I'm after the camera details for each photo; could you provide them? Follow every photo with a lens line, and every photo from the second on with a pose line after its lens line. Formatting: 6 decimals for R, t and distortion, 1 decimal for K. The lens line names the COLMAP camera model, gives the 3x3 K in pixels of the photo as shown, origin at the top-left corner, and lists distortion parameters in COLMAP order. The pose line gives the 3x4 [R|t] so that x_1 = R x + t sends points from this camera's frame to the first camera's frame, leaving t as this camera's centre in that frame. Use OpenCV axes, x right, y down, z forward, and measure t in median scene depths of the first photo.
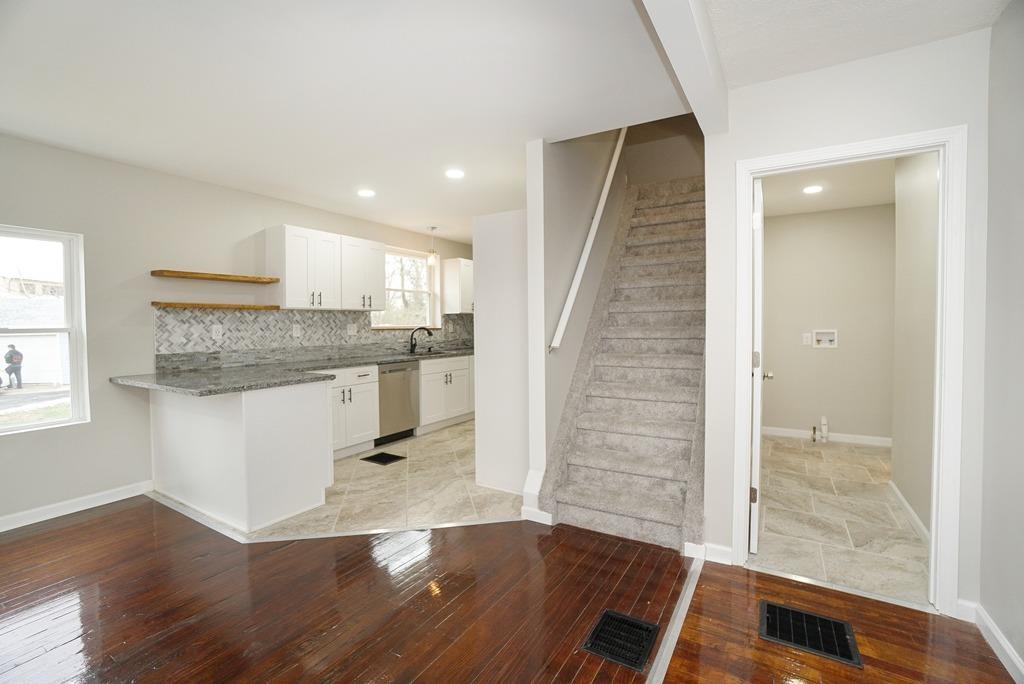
lens RADIAL K [[472.8, 0, 509.6], [0, 472.8, 336.9], [0, 0, 1]] dist [-0.014702, 0.001801]
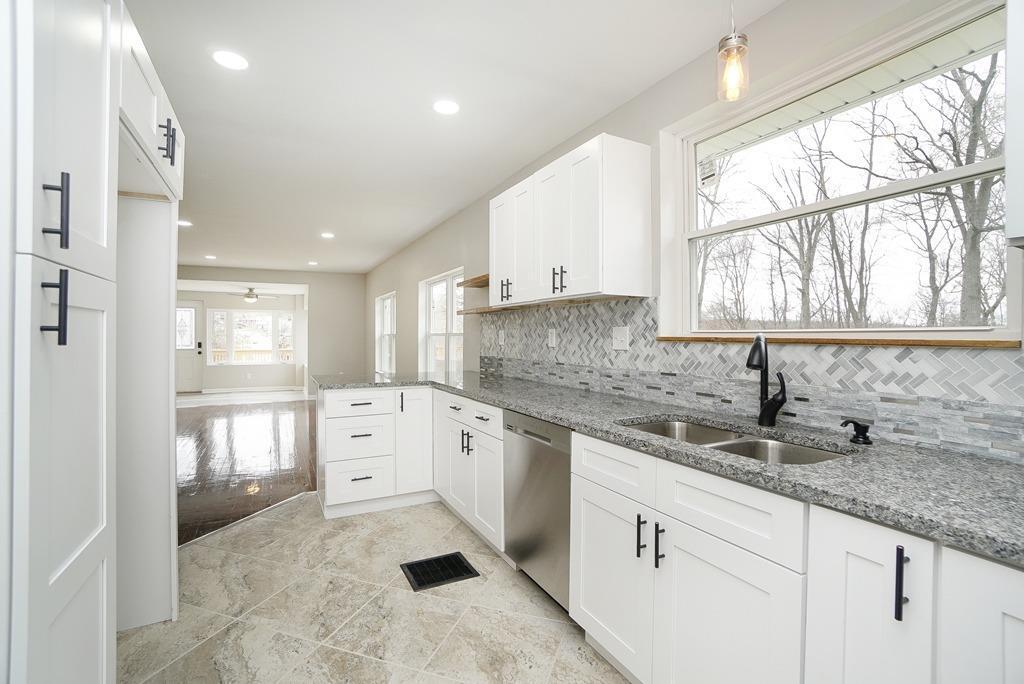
lens RADIAL K [[472.8, 0, 504.3], [0, 472.8, 340.1], [0, 0, 1]] dist [-0.014702, 0.001801]
pose [[-0.537253, 0.015518, -0.843278, 0.138180], [-0.018309, 0.999381, 0.030055, -0.027145], [0.843222, 0.031587, -0.536636, 1.214170]]
